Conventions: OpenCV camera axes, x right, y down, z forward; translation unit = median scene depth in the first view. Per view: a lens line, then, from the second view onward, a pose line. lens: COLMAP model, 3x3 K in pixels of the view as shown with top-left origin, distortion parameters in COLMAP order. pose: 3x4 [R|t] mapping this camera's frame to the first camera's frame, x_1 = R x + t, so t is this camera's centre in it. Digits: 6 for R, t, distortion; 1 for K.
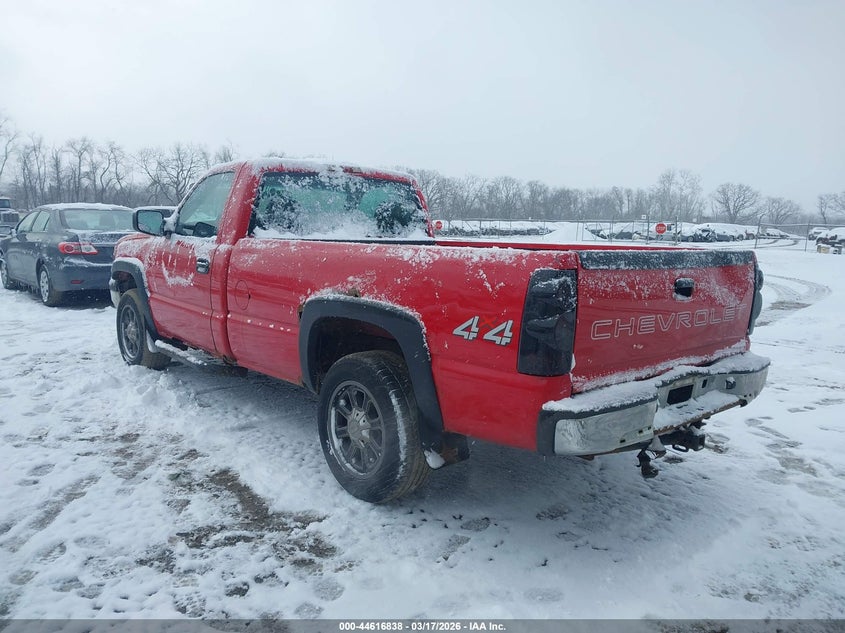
lens RADIAL K [[657.2, 0, 422.5], [0, 657.2, 316.5], [0, 0, 1]] dist [-0.001983, -0.000123]
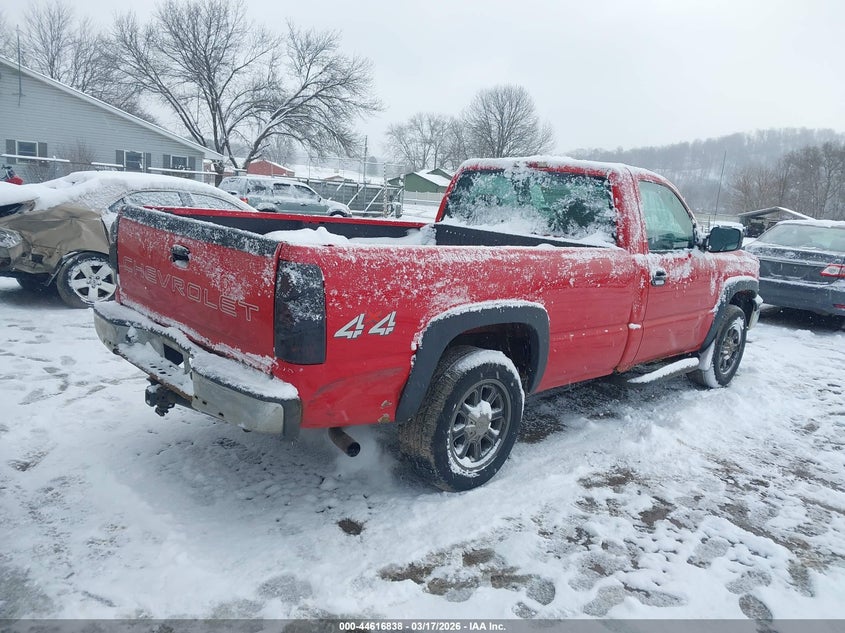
lens RADIAL K [[657.2, 0, 422.5], [0, 657.2, 316.5], [0, 0, 1]] dist [-0.001983, -0.000123]
pose [[0.038939, 0.165416, -0.985455, 0.860775], [-0.217536, 0.963953, 0.153211, -0.113670], [0.975275, 0.208406, 0.073519, 0.779826]]
